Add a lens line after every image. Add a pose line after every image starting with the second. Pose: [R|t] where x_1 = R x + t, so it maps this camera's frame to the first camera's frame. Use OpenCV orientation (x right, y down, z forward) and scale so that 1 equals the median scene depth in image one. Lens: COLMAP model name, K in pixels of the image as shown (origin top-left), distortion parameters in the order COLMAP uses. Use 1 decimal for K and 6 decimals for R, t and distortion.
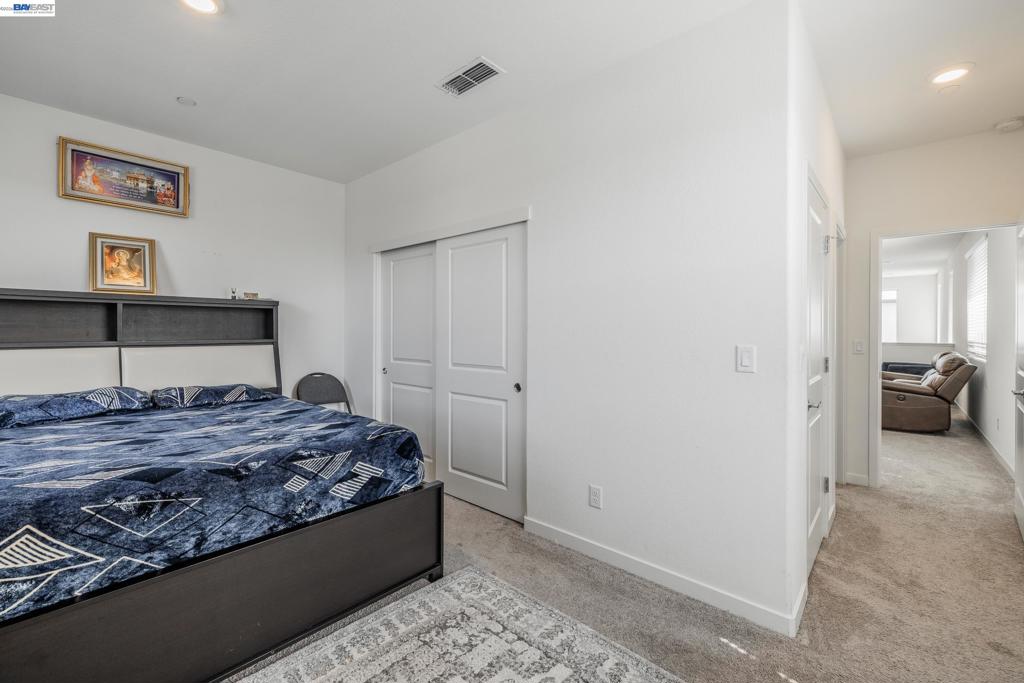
lens RADIAL K [[427.9, 0, 505.5], [0, 427.9, 333.6], [0, 0, 1]] dist [0.000327, -0.000073]
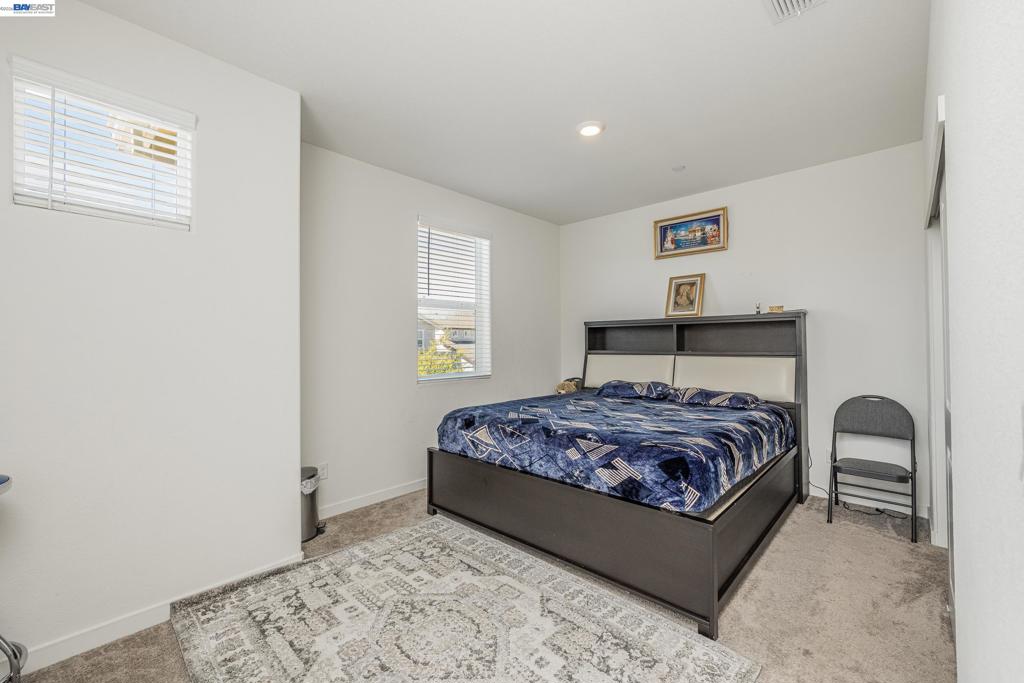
lens RADIAL K [[427.9, 0, 507.5], [0, 427.9, 338.7], [0, 0, 1]] dist [0.000327, -0.000073]
pose [[-0.008910, -0.014890, -0.999849, 0.732218], [-0.002374, 0.999887, -0.014869, -0.001919], [0.999957, 0.002241, -0.008945, 0.640074]]
